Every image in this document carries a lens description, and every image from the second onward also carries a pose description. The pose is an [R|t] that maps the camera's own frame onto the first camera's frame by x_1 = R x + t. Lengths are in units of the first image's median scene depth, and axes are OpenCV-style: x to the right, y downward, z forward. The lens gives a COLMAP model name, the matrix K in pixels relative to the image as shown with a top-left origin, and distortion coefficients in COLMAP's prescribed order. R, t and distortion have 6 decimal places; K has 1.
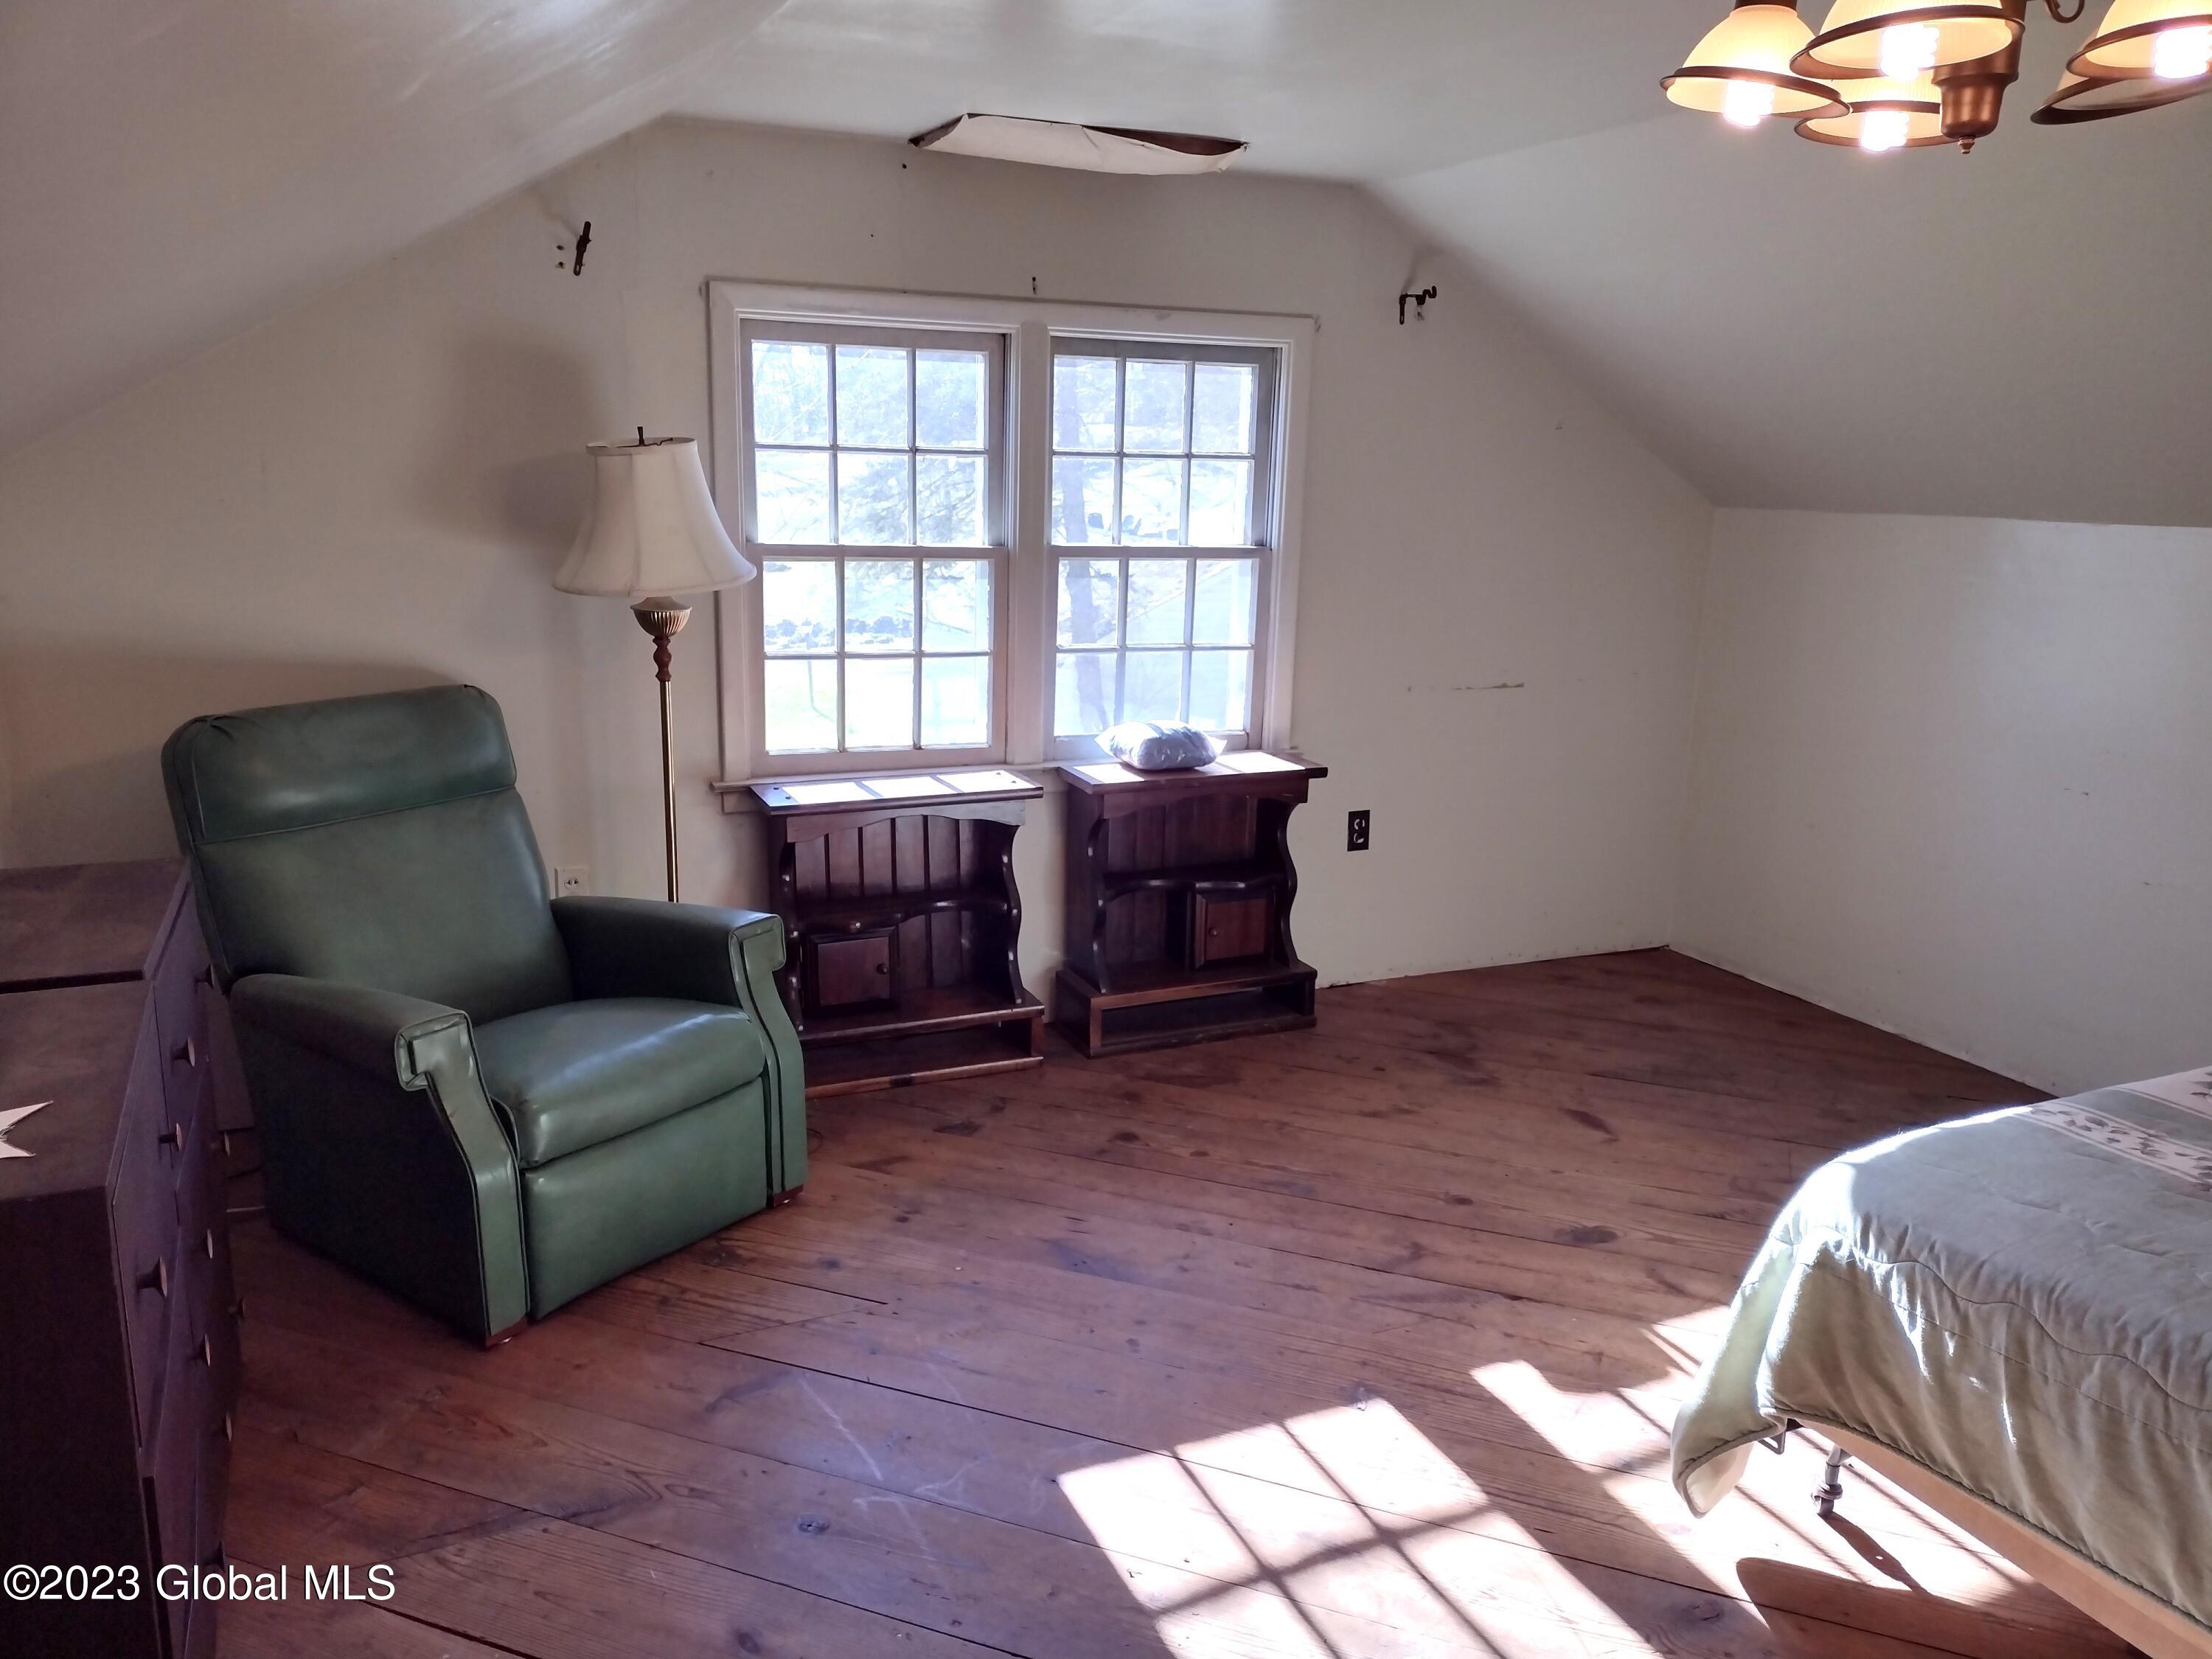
lens RADIAL K [[1653.4, 0, 1107.2], [0, 1653.4, 839.0], [0, 0, 1]] dist [0.082948, -0.106761]
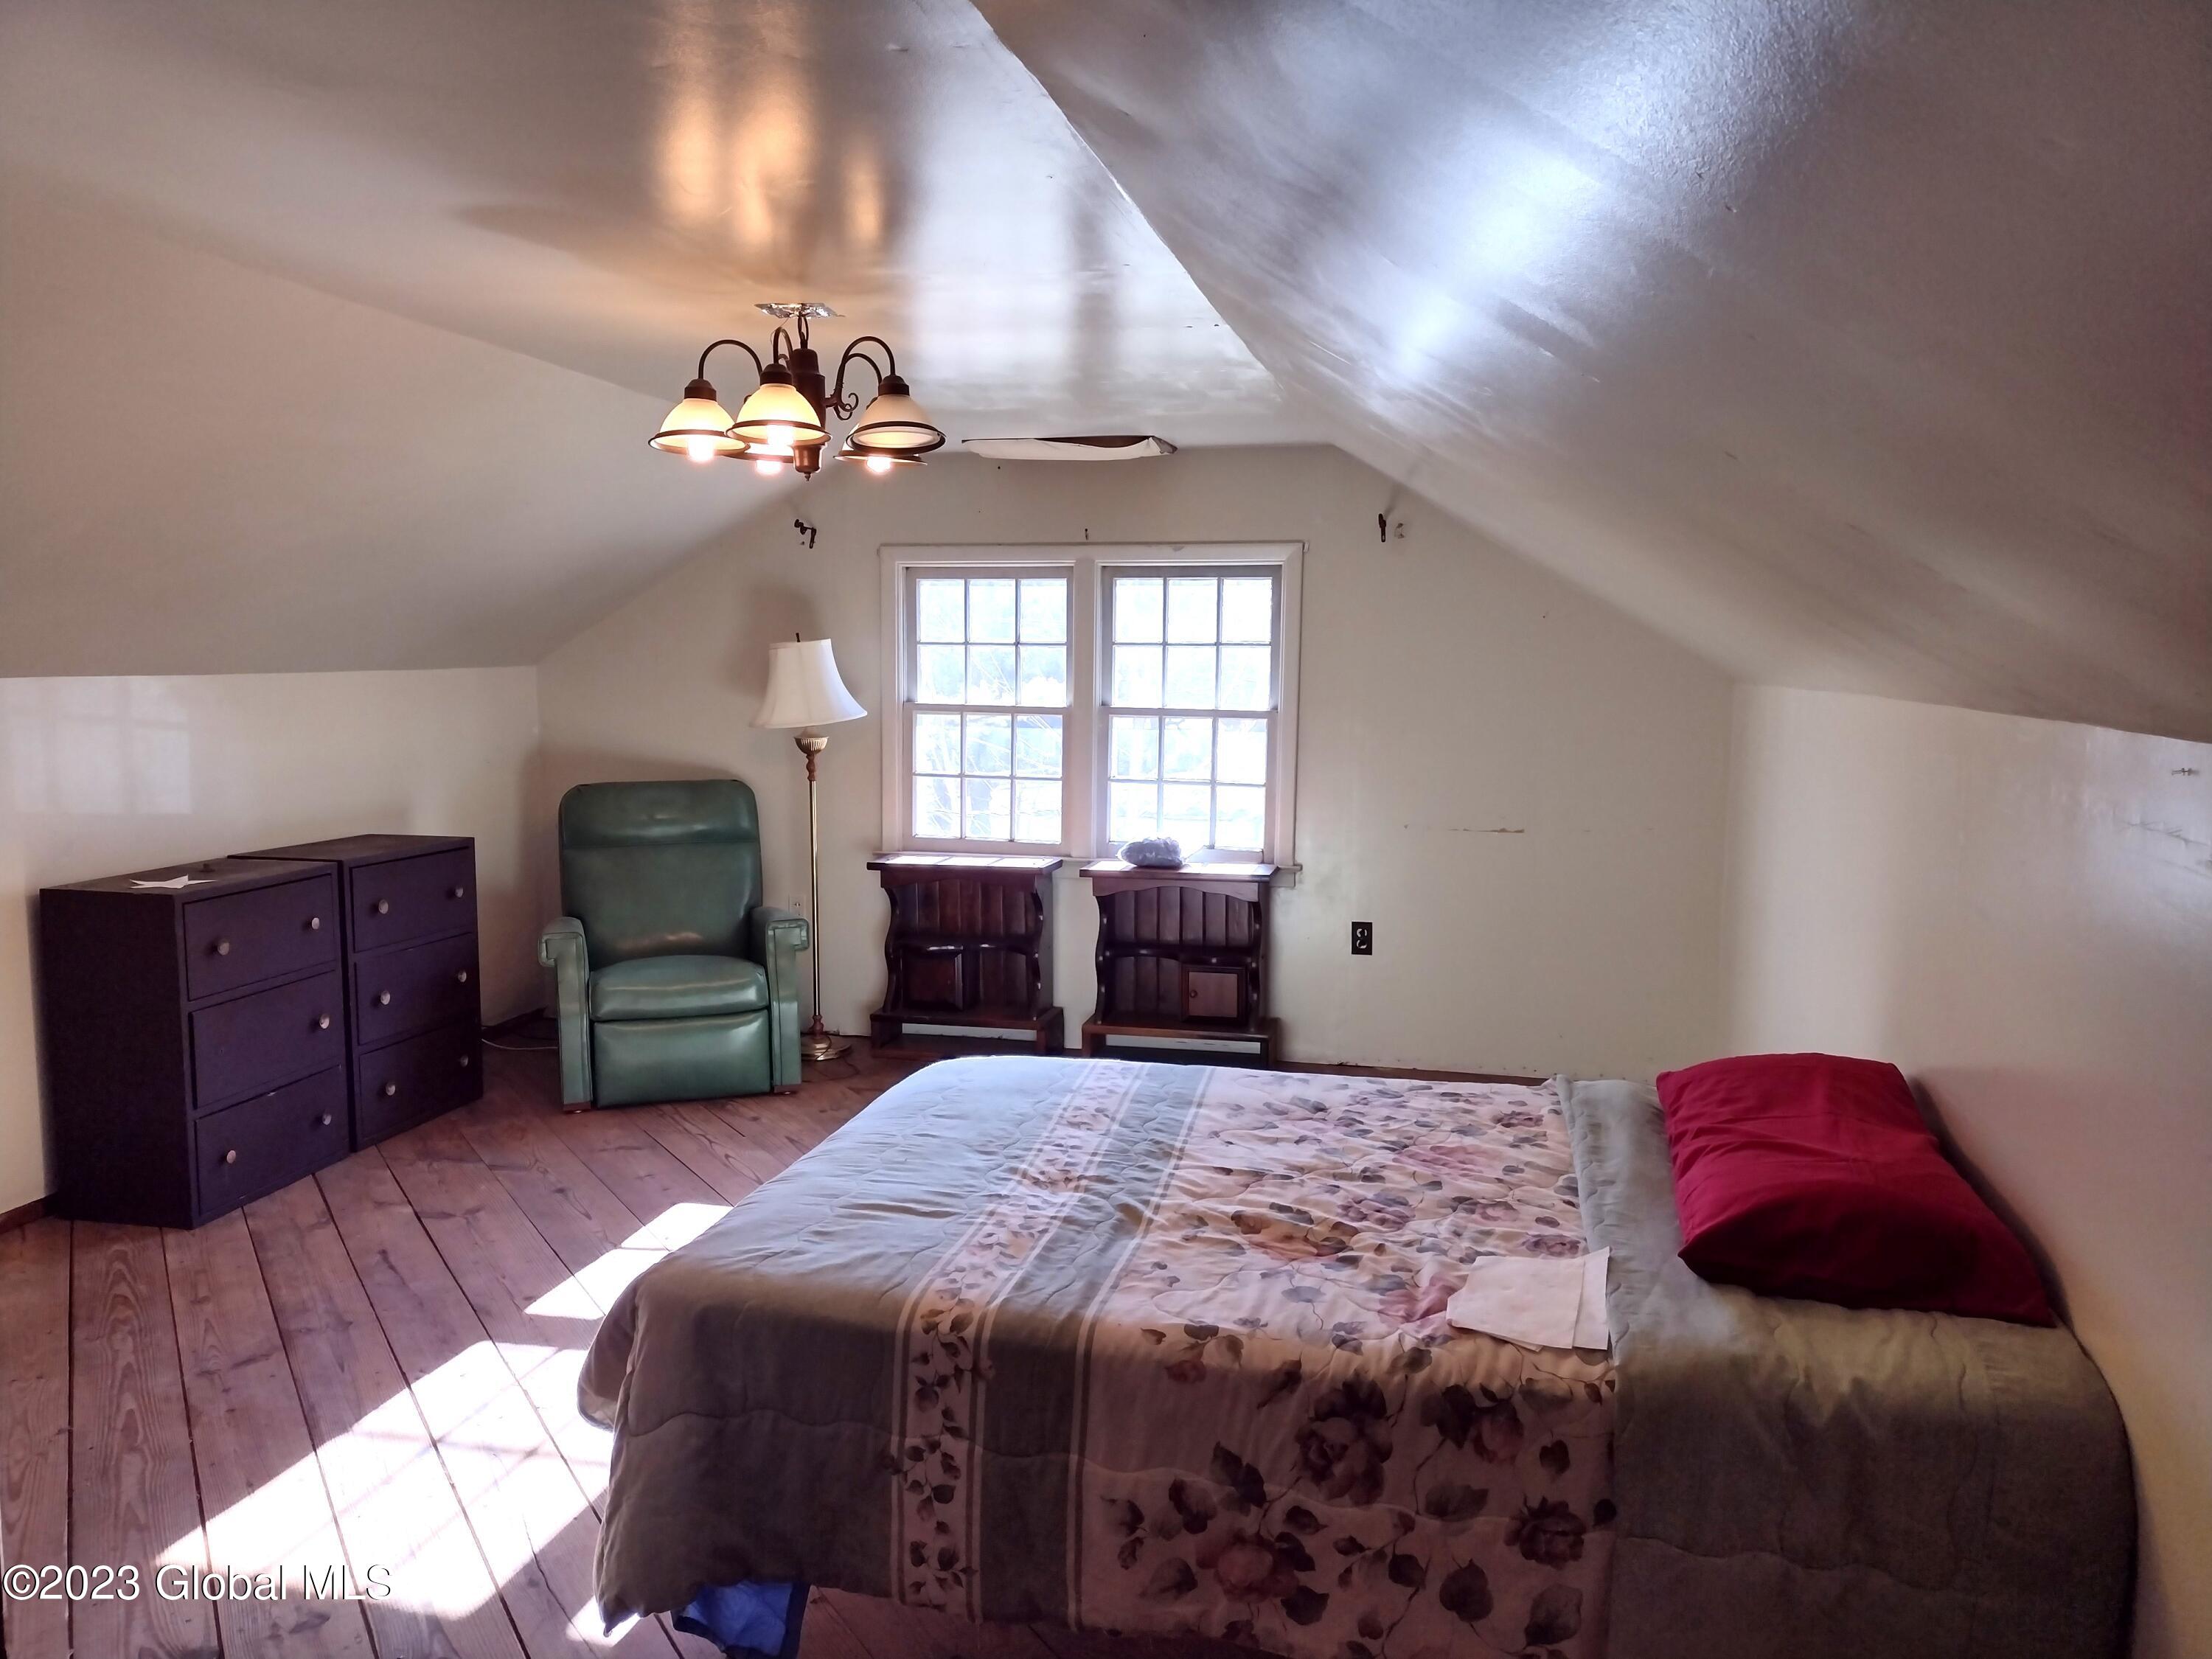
lens RADIAL K [[1653.4, 0, 1115.9], [0, 1653.4, 833.4], [0, 0, 1]] dist [0.082948, -0.106761]
pose [[0.792202, 0.051115, -0.608115, 0.856196], [-0.126353, 0.988631, -0.081504, 0.047063], [0.597035, 0.141405, 0.789654, -0.109515]]
